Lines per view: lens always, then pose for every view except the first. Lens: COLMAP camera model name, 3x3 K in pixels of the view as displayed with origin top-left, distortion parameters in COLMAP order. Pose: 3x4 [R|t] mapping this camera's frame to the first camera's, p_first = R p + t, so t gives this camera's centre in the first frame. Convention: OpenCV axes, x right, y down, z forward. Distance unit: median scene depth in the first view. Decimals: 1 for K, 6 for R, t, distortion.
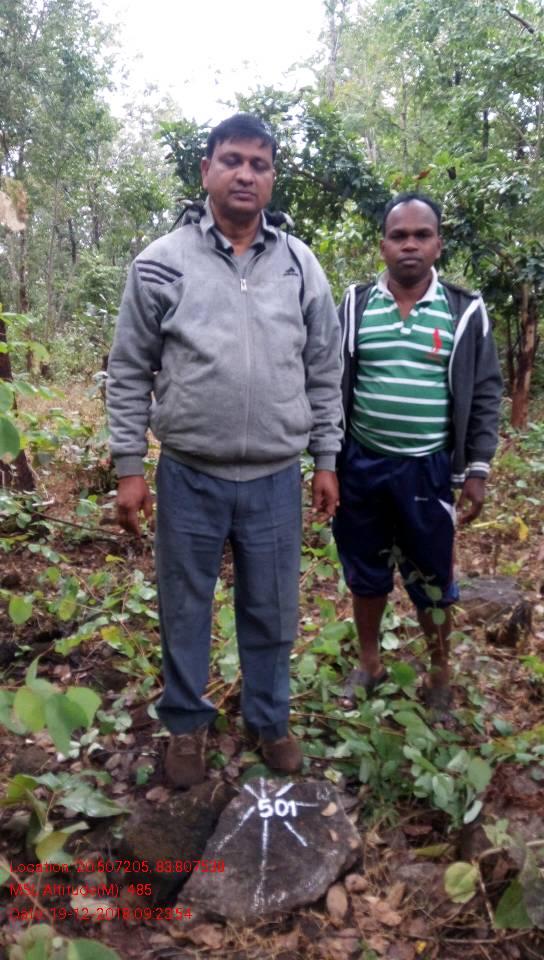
lens RADIAL K [[741.6, 0, 263.3], [0, 741.6, 488.8], [0, 0, 1]] dist [0.046854, -0.054521]
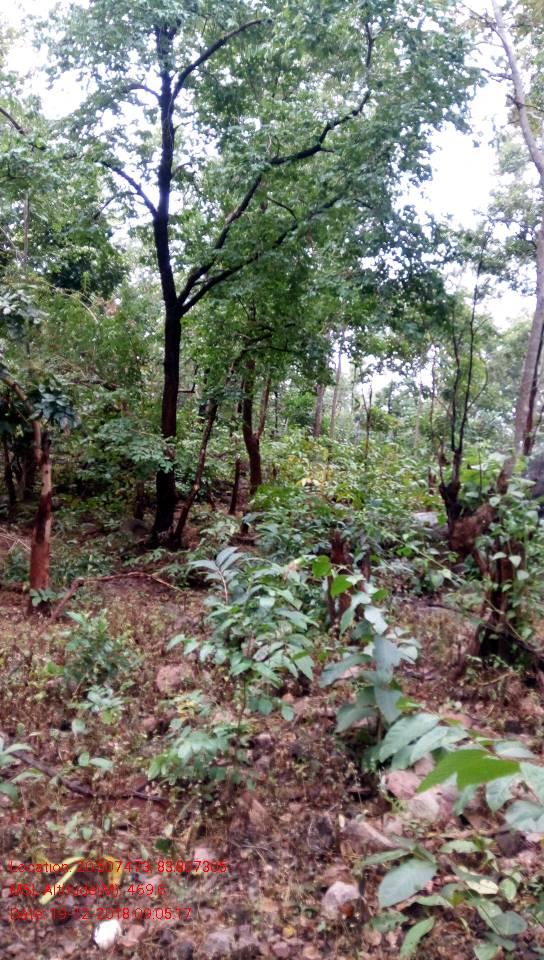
lens RADIAL K [[699.3, 0, 266.5], [0, 699.3, 483.2], [0, 0, 1]] dist [0.056918, -0.082545]
pose [[0.764026, -0.027037, 0.644618, 0.034890], [0.084326, 0.994736, -0.058224, -0.141330], [-0.639651, 0.098843, 0.762284, 0.248245]]
